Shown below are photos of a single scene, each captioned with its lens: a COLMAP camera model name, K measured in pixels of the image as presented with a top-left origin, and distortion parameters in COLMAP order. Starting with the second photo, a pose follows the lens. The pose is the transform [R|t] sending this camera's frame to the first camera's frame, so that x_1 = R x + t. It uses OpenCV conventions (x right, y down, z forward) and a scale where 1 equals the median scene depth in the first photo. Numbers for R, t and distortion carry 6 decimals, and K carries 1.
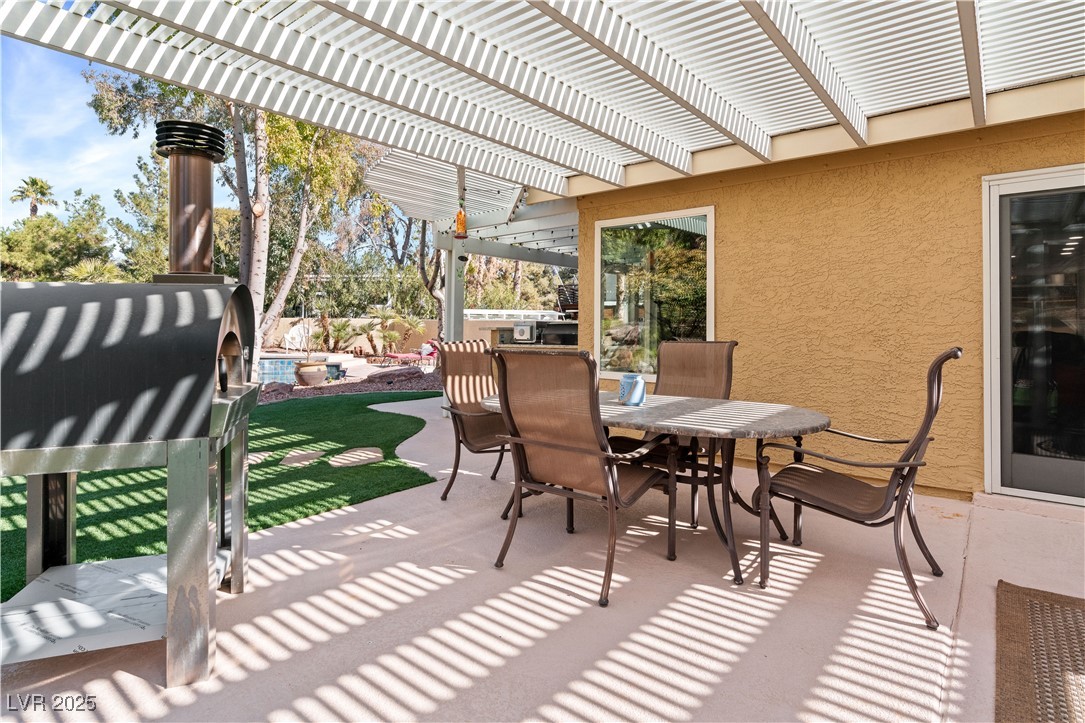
lens RADIAL K [[562.9, 0, 535.3], [0, 562.9, 313.1], [0, 0, 1]] dist [-0.003440, -0.000621]
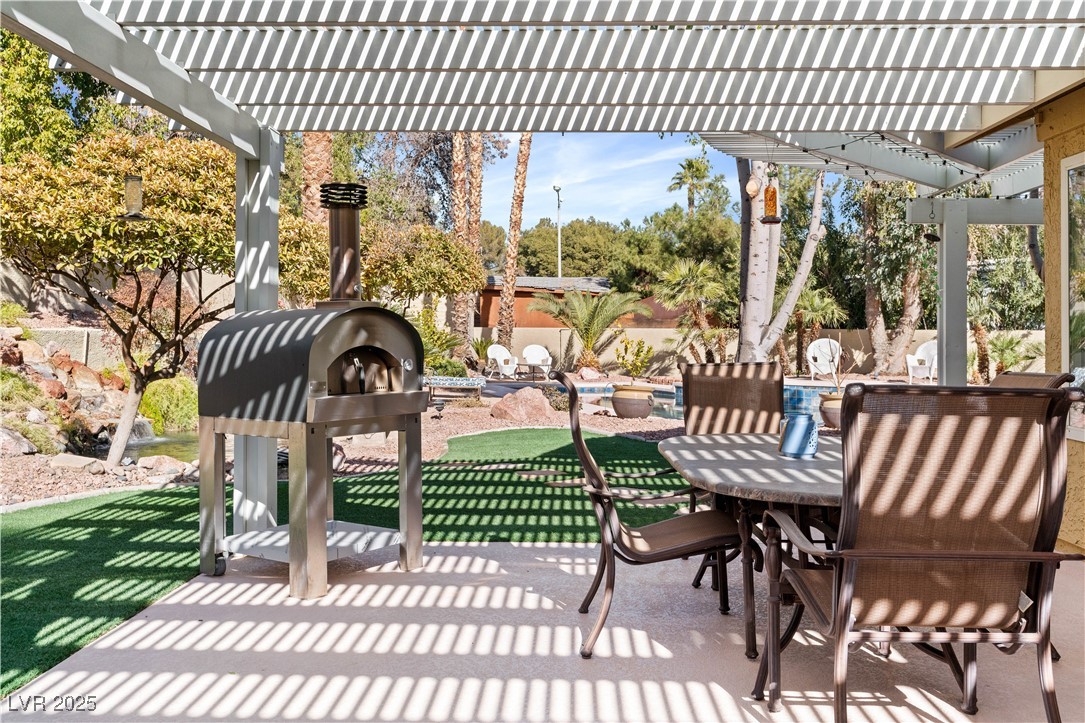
lens RADIAL K [[911.6, 0, 542.5], [0, 911.6, 361.5], [0, 0, 1]] dist [-0.002363, -0.001428]
pose [[0.615420, 0.024192, -0.787828, 0.553224], [0.010795, 0.999176, 0.039114, -0.004809], [0.788125, -0.032576, 0.614652, 0.029597]]
